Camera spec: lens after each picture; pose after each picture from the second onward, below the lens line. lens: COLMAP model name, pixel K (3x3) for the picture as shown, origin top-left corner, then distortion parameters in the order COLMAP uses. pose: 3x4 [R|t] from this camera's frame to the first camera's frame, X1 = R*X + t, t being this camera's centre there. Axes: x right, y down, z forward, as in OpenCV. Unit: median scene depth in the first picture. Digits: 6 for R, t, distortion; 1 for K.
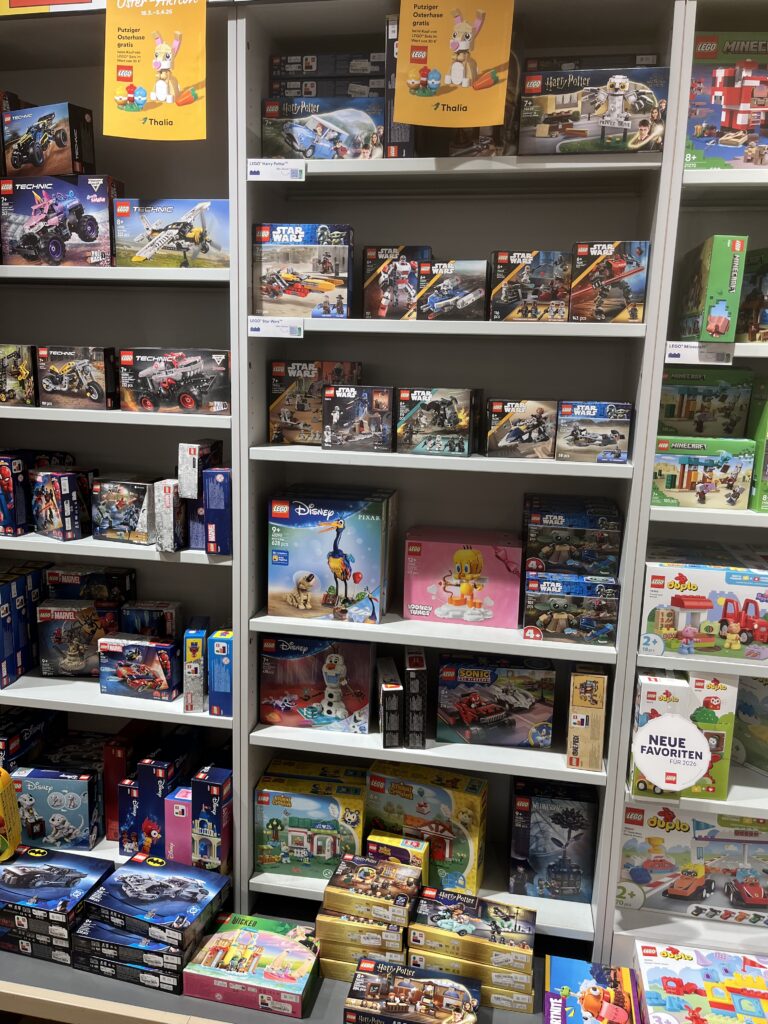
lens RADIAL K [[813.8, 0, 383.4], [0, 813.8, 513.7], [0, 0, 1]] dist [0.047333, -0.053020]
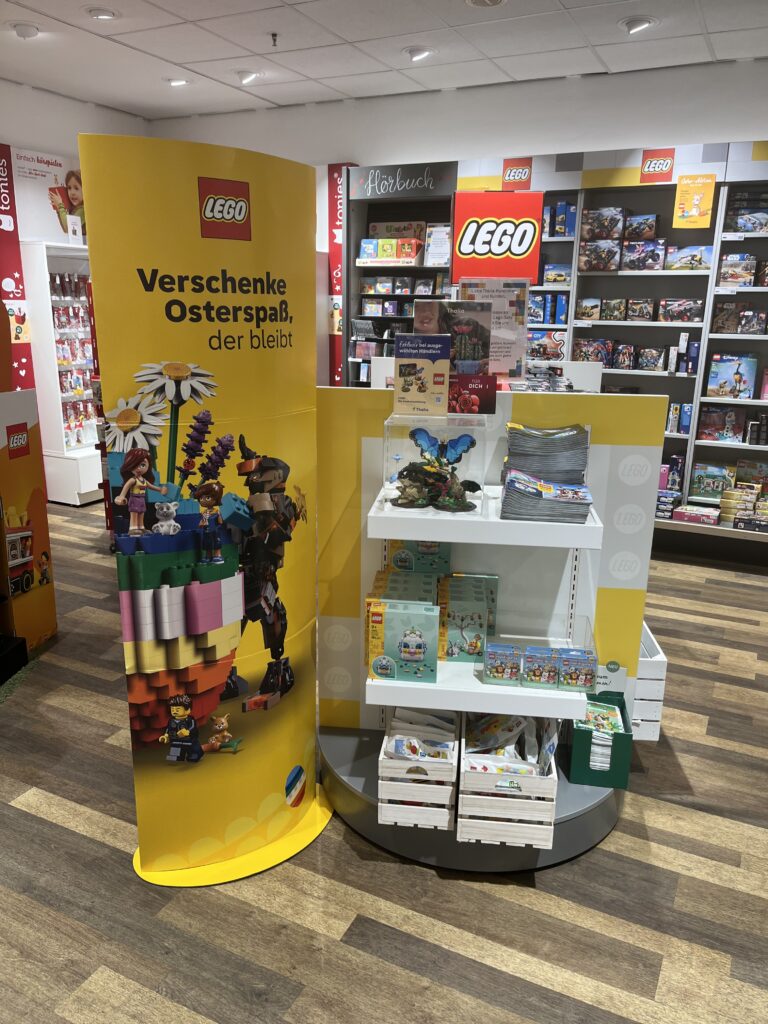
lens RADIAL K [[813.8, 0, 367.9], [0, 813.8, 536.8], [0, 0, 1]] dist [0.047333, -0.053020]
pose [[0.958188, 0.065784, -0.278475, -0.452166], [-0.041158, 0.994780, 0.093379, 0.397685], [0.283164, -0.078013, 0.955893, -2.090524]]
